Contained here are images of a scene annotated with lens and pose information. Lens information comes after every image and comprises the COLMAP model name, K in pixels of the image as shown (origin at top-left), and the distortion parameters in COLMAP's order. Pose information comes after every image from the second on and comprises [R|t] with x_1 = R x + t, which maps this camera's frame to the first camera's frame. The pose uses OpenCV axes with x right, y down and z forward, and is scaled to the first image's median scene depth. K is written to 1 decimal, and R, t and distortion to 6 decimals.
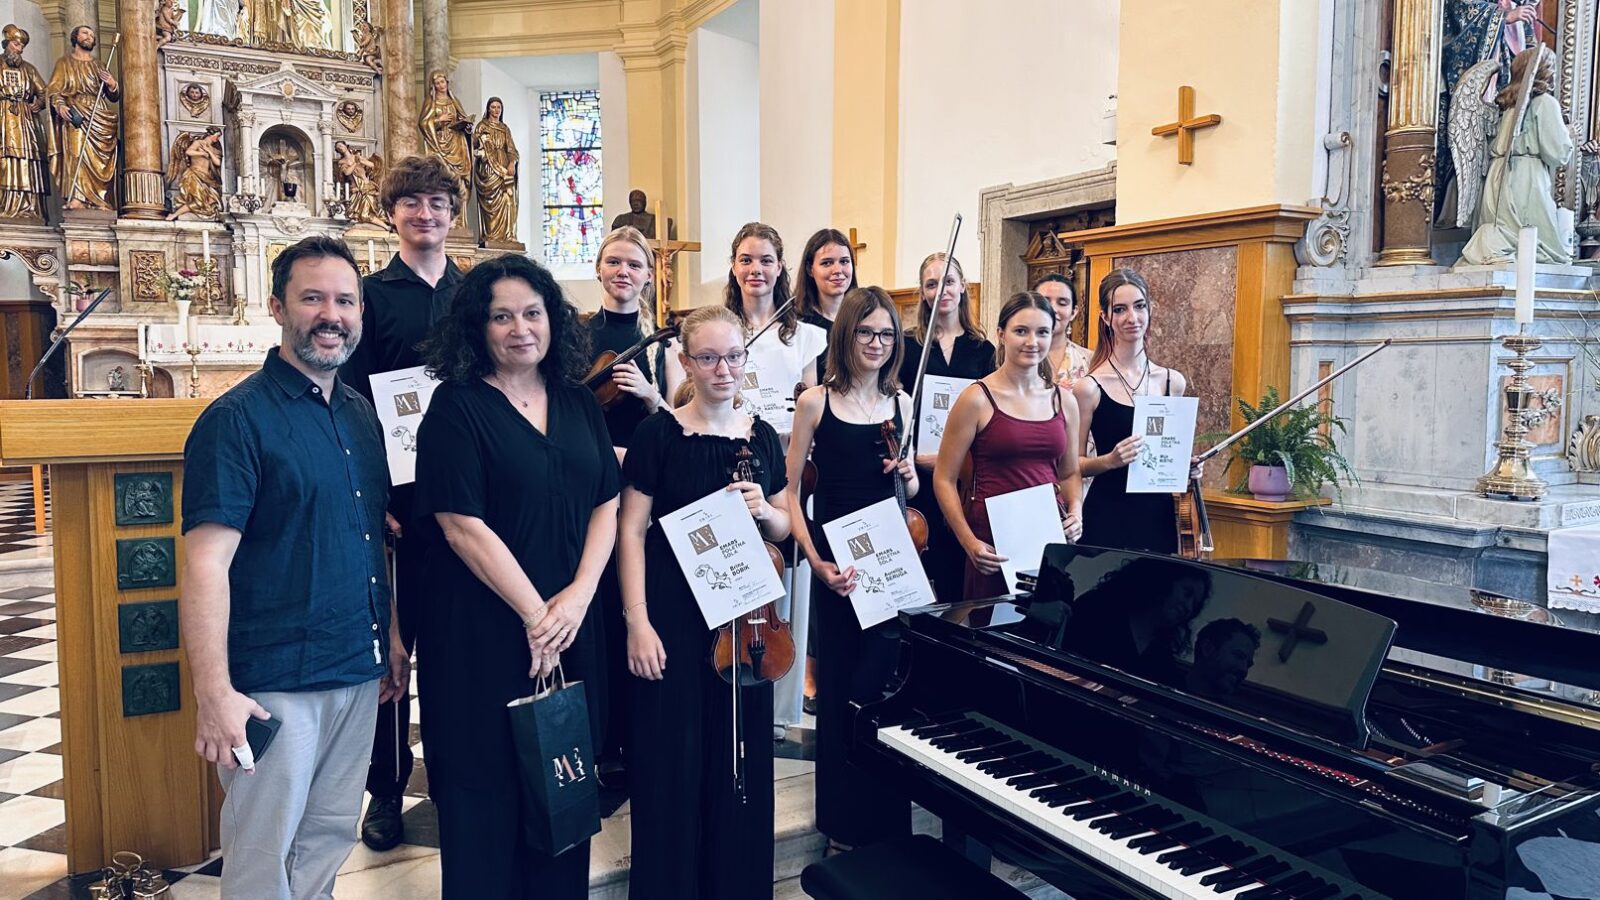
lens RADIAL K [[1123.9, 0, 800.0], [0, 1123.9, 450.0], [0, 0, 1]] dist [0.027012, -0.037403]
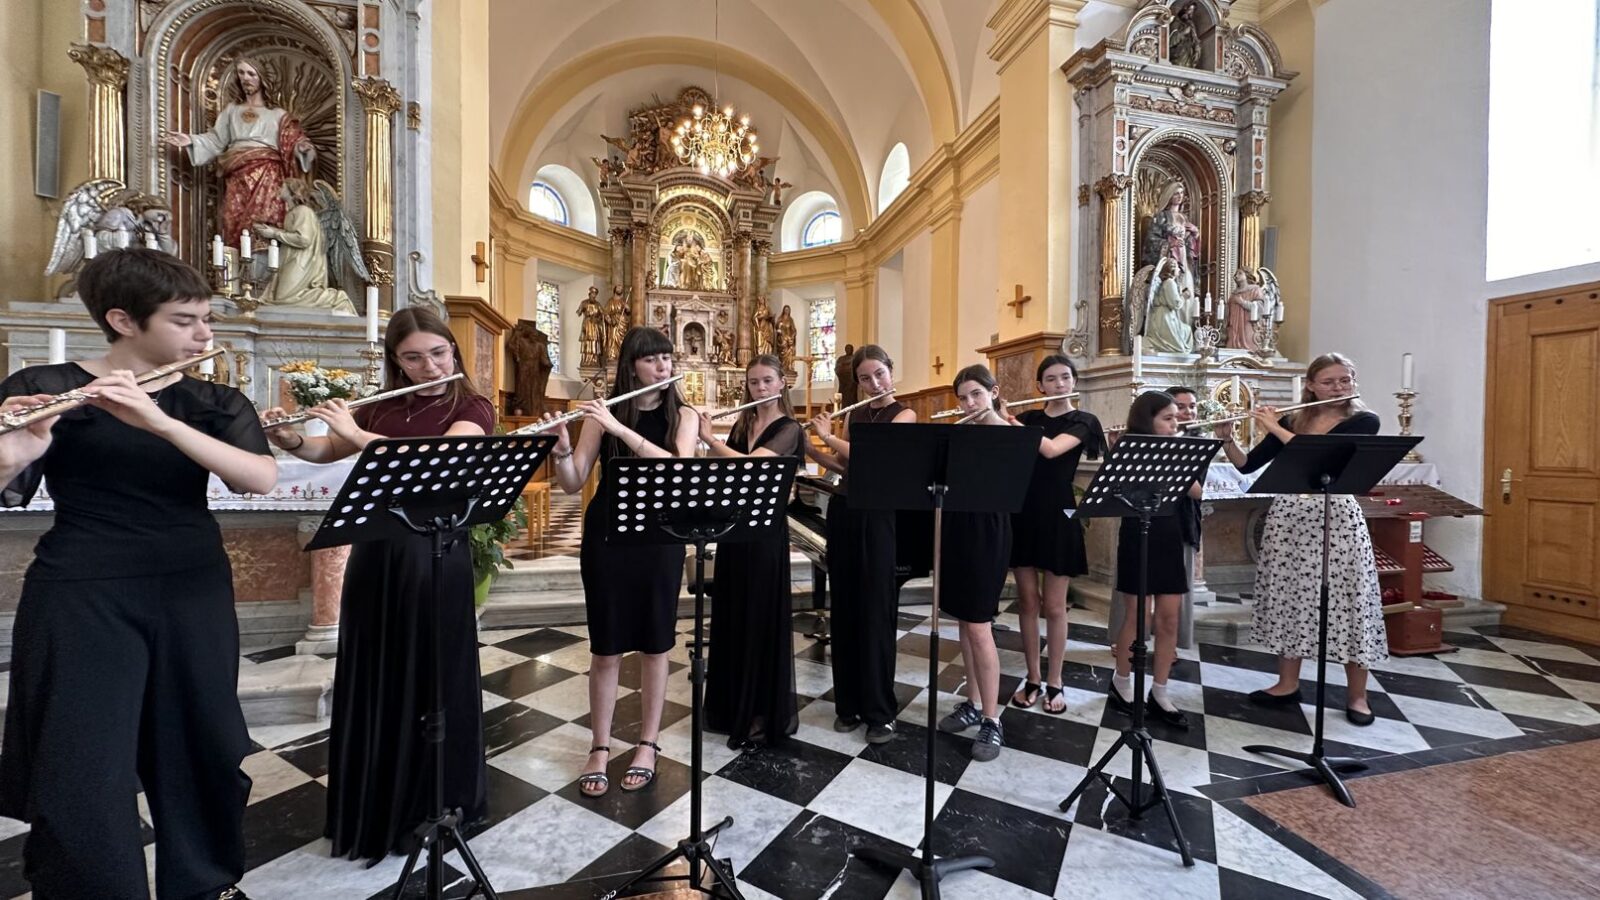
lens RADIAL K [[634.8, 0, 799.1], [0, 634.8, 449.0], [0, 0, 1]] dist [-0.000801, -0.000061]
pose [[0.958175, 0.011108, -0.285967, 0.119300], [-0.032258, 0.997070, -0.069356, 0.051363], [0.284359, 0.075680, 0.955726, -0.150322]]
